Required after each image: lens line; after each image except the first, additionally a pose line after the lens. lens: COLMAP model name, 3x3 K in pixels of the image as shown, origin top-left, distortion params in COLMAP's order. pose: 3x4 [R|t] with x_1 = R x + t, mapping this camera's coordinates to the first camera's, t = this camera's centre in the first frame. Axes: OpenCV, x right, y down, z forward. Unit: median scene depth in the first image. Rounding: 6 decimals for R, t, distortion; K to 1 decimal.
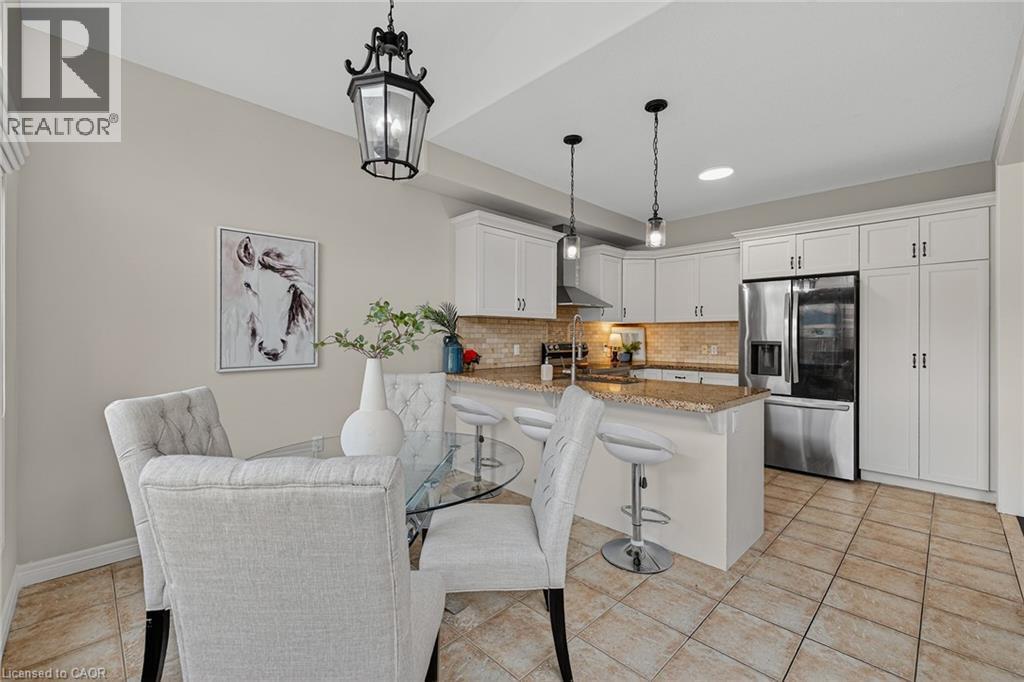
lens RADIAL K [[428.2, 0, 519.6], [0, 428.2, 336.9], [0, 0, 1]] dist [0.006373, -0.000346]
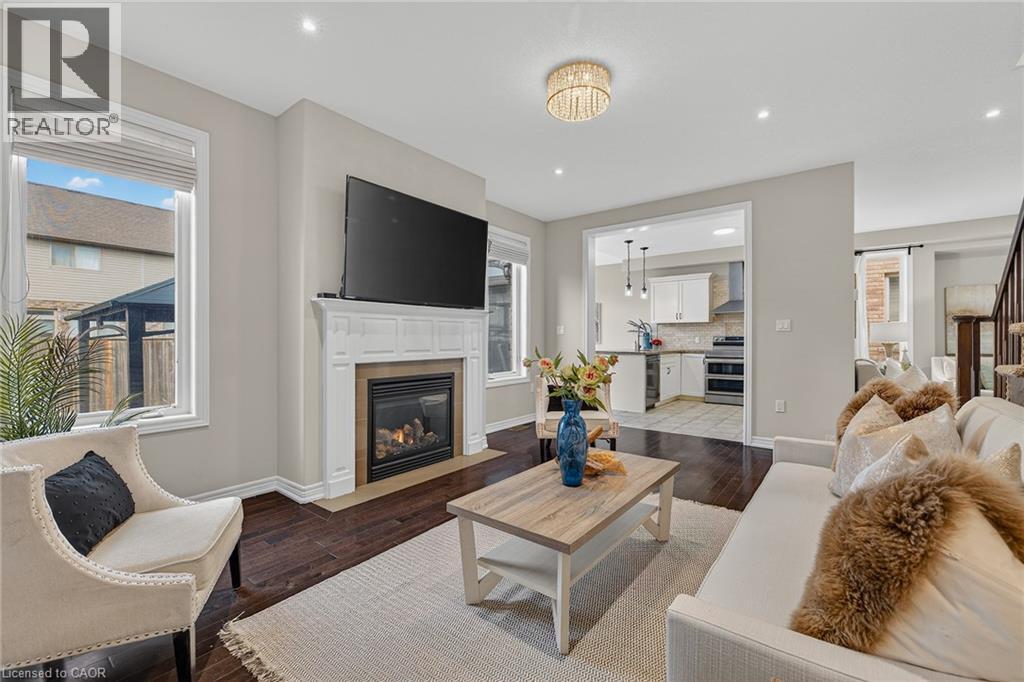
lens RADIAL K [[428.2, 0, 512.9], [0, 428.2, 337.4], [0, 0, 1]] dist [0.006373, -0.000346]
pose [[0.125657, -0.008326, -0.992039, 2.648961], [-0.004860, 0.999948, -0.009008, 0.061859], [0.992062, 0.005953, 0.125610, -0.011978]]
